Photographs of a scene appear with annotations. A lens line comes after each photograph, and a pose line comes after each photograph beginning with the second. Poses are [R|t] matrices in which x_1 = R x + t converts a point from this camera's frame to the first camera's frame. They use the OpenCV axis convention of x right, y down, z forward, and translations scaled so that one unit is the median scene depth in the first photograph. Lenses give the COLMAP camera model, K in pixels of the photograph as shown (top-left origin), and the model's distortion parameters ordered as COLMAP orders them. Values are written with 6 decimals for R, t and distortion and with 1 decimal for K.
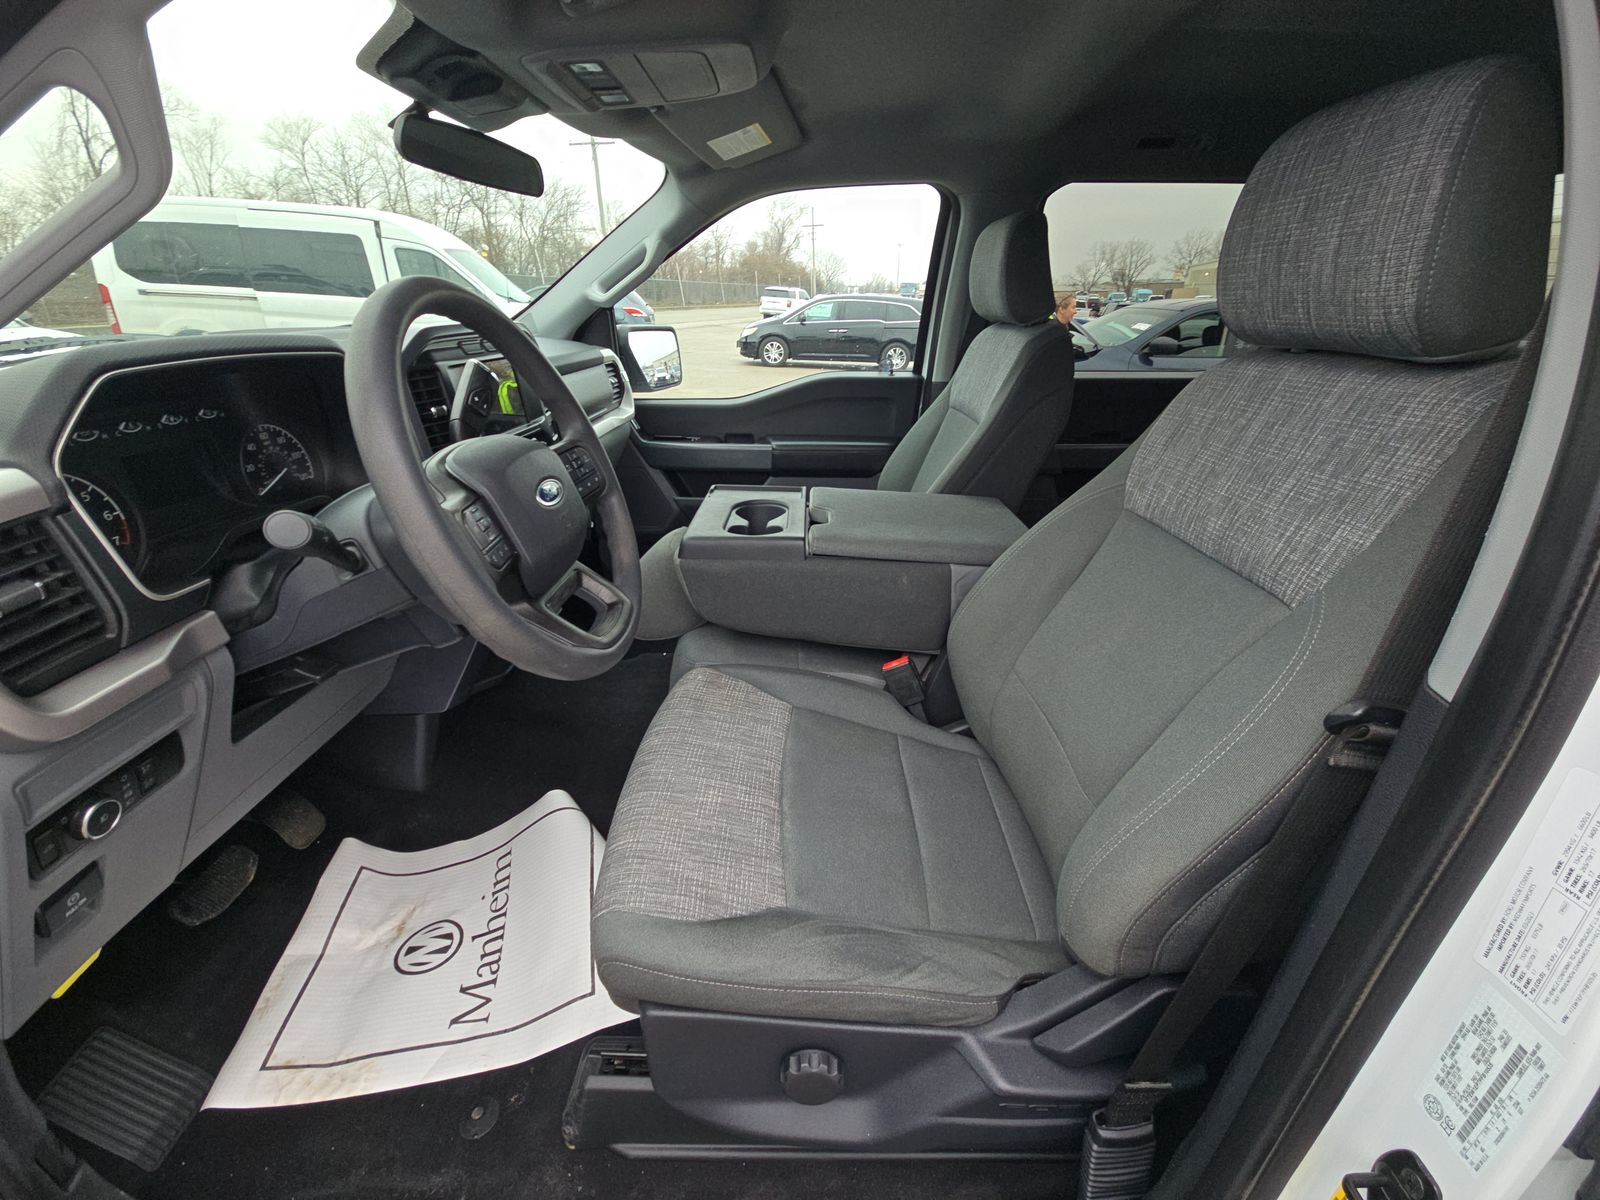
lens RADIAL K [[643.6, 0, 804.2], [0, 643.6, 602.6], [0, 0, 1]] dist [0.002731, -0.000025]
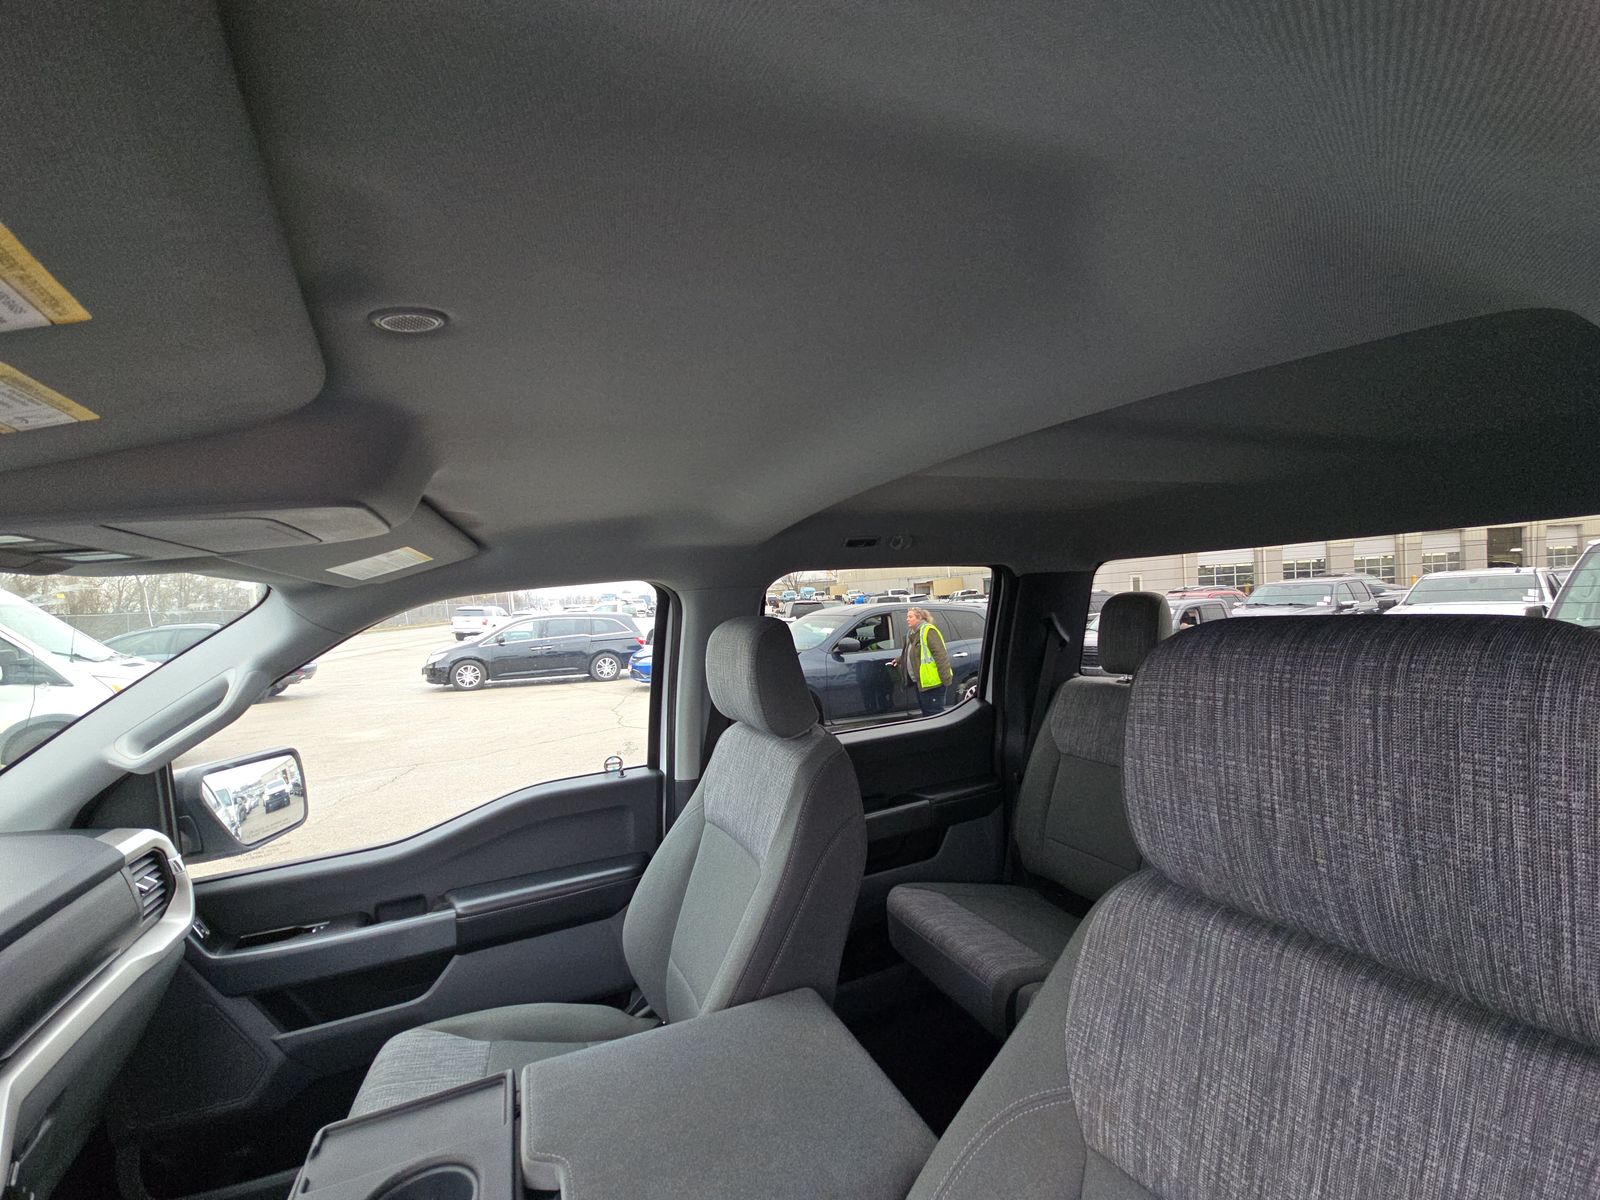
lens RADIAL K [[643.6, 0, 804.2], [0, 643.6, 602.6], [0, 0, 1]] dist [0.002731, -0.000025]
pose [[0.902872, -0.065381, 0.424908, 0.014913], [0.239812, 0.896902, -0.371560, -0.206566], [-0.356807, 0.437370, 0.825467, 0.173371]]
